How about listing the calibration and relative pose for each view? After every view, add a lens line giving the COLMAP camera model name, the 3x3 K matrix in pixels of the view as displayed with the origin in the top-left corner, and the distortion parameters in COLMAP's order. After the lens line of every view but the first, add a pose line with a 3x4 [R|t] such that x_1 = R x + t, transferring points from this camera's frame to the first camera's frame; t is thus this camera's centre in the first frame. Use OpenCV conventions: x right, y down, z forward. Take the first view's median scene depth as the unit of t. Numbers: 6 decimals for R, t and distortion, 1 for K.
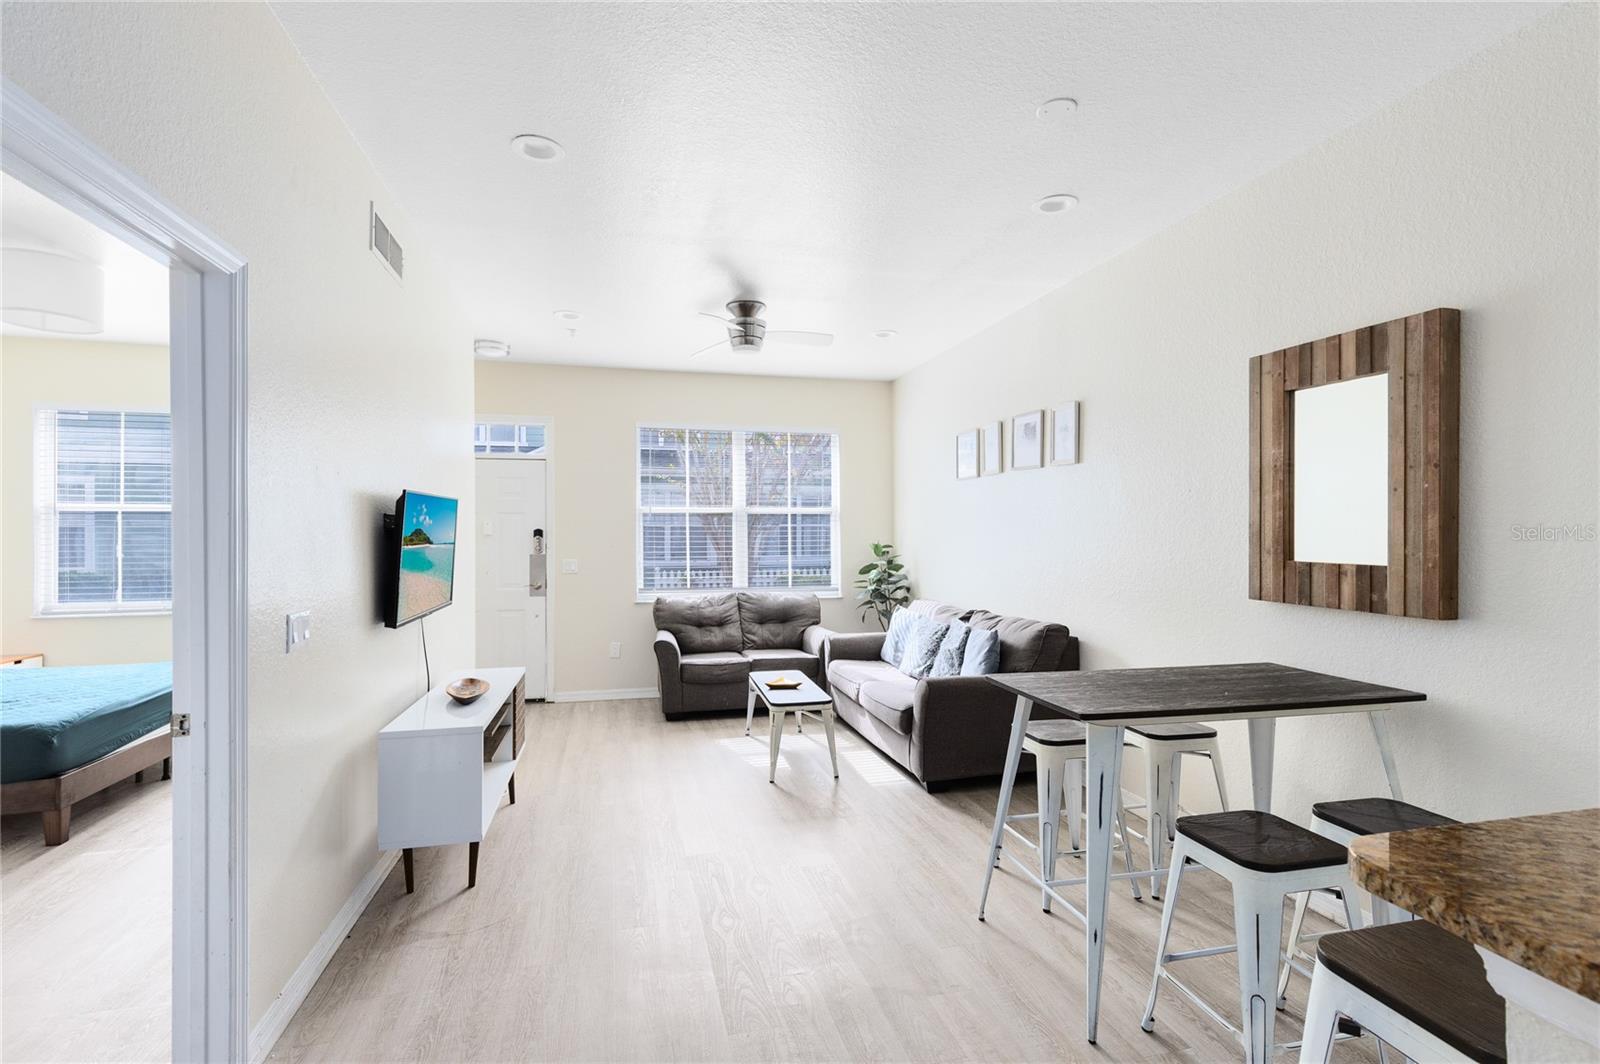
lens RADIAL K [[743.1, 0, 800.0], [0, 743.1, 532.0], [0, 0, 1]] dist [0.001018, -0.000155]
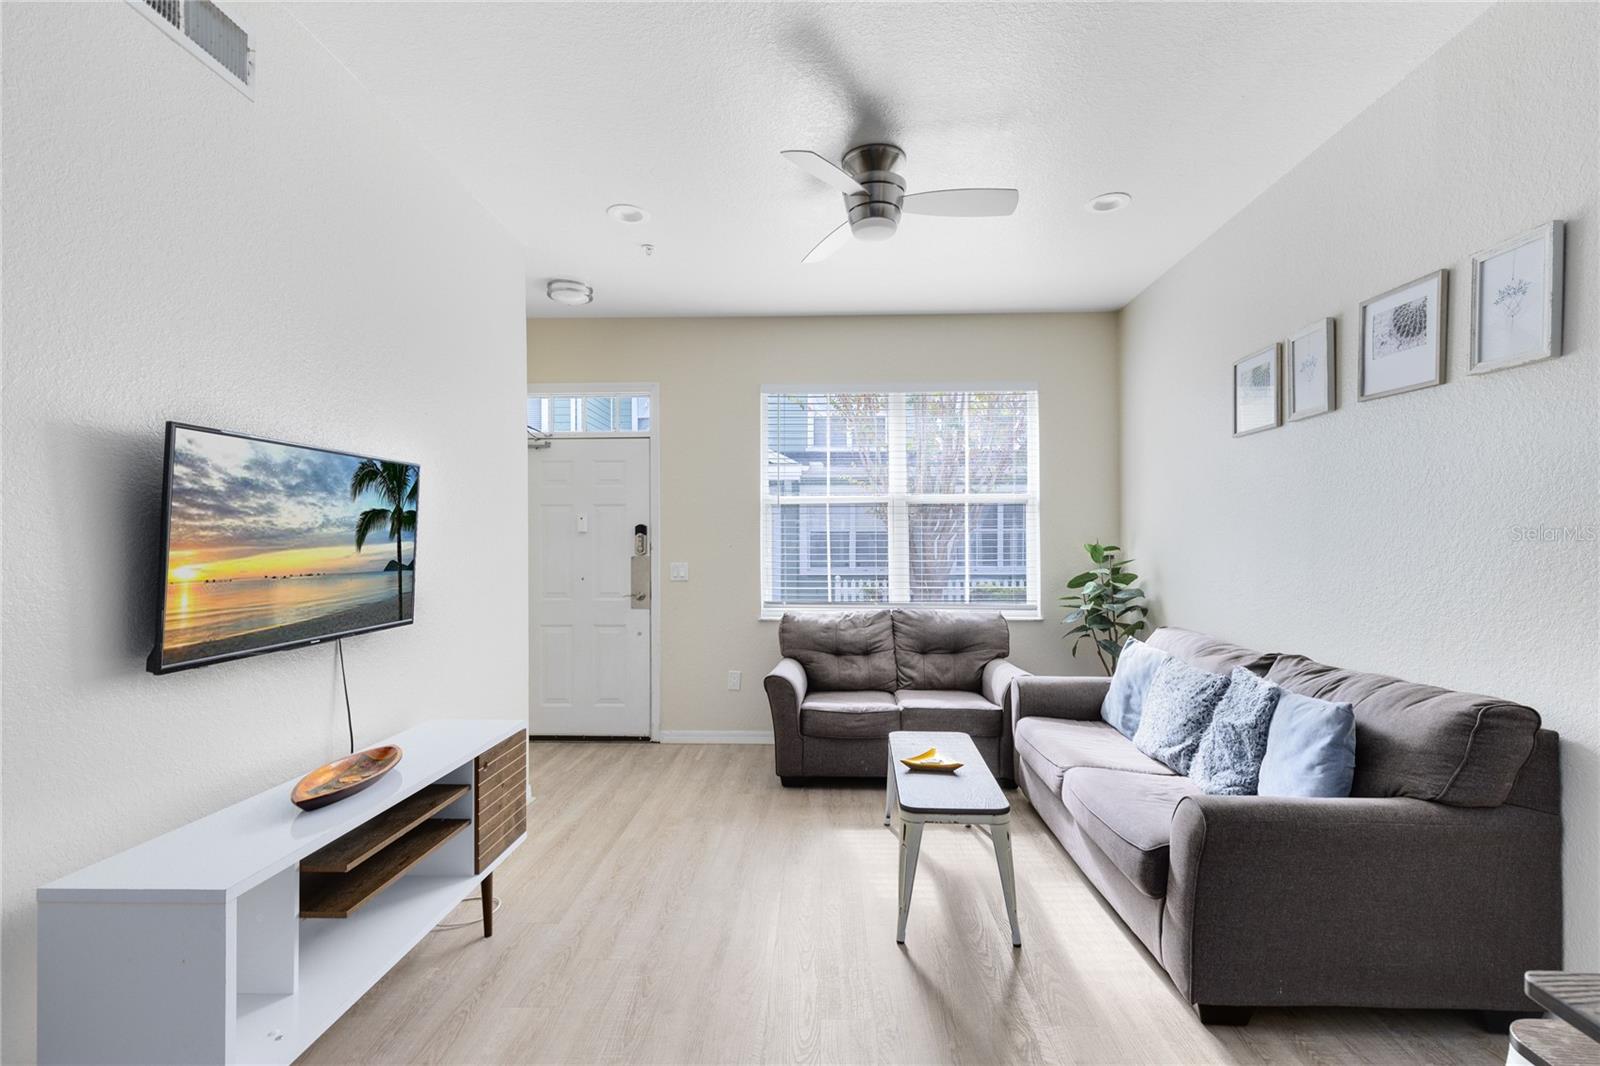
lens RADIAL K [[731.0, 0, 805.9], [0, 731.0, 547.9], [0, 0, 1]] dist [-0.000256, -0.000307]
pose [[0.962658, 0.001461, -0.270716, 0.032723], [0.000468, 0.999975, 0.007061, 0.016943], [0.270720, -0.006925, 0.962633, 0.313057]]
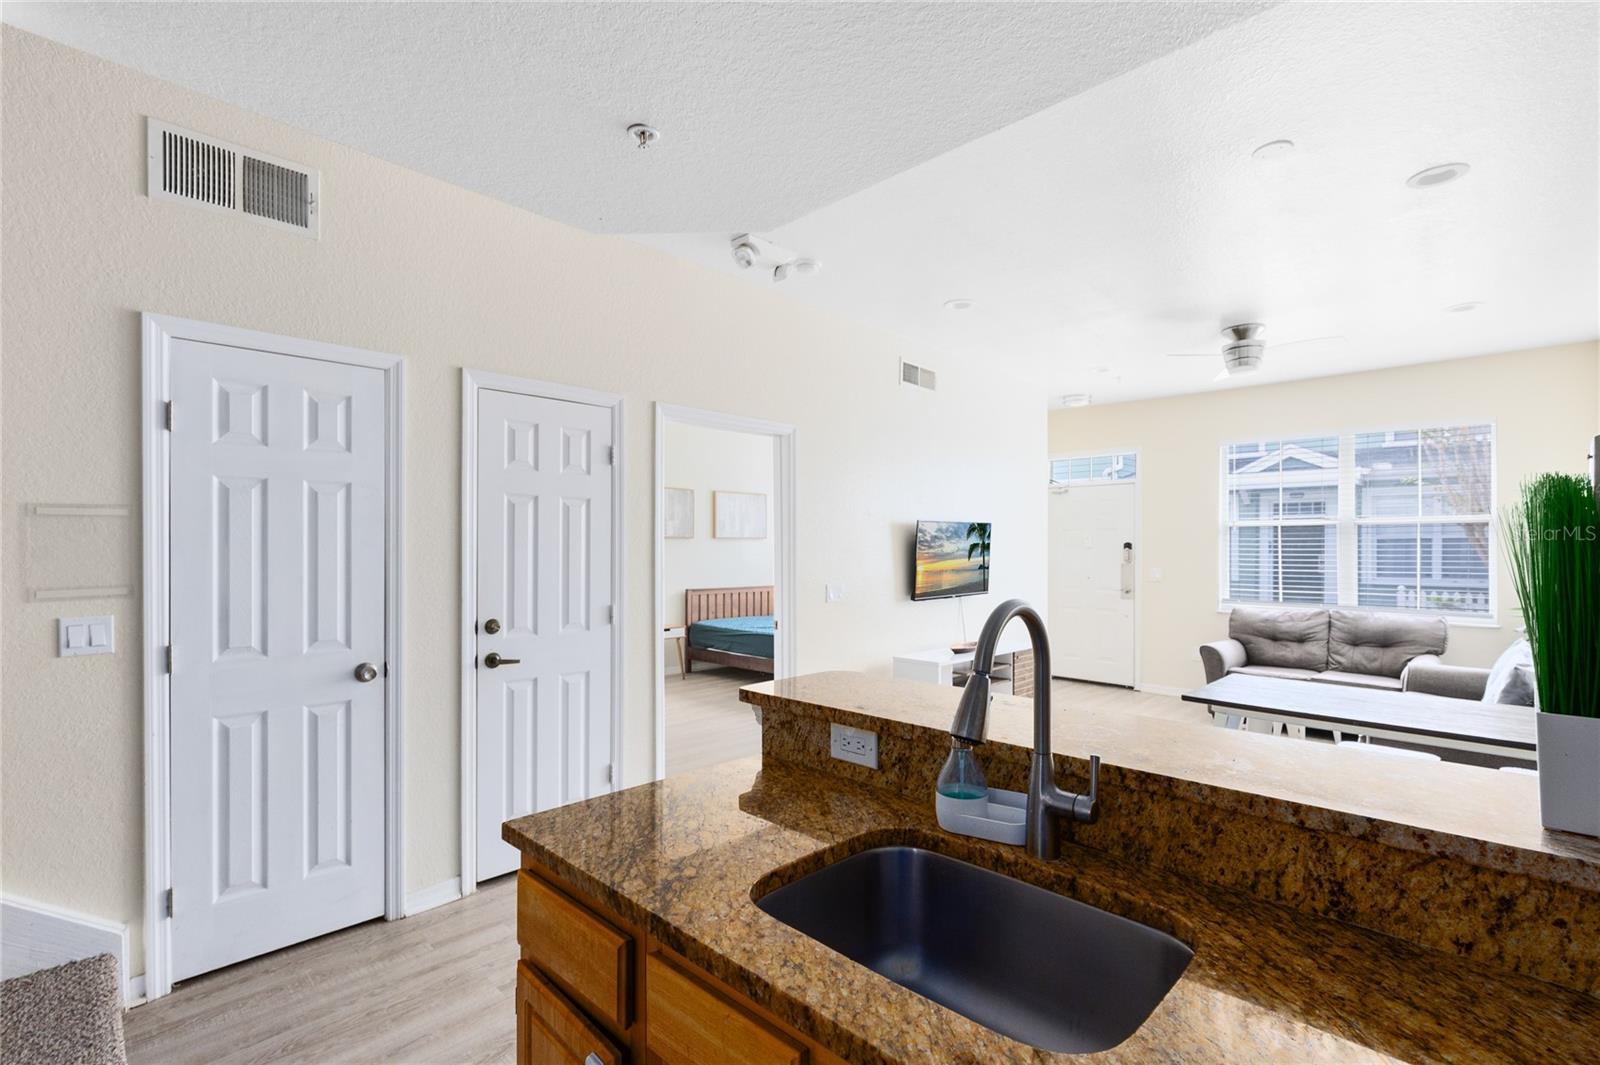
lens RADIAL K [[731.6, 0, 792.3], [0, 731.6, 543.8], [0, 0, 1]] dist [-0.000362, -0.000089]
pose [[0.520626, 0.001086, -0.853784, 0.388438], [-0.002439, 0.999997, -0.000215, -0.000019], [0.853781, 0.002194, 0.520627, -0.065630]]
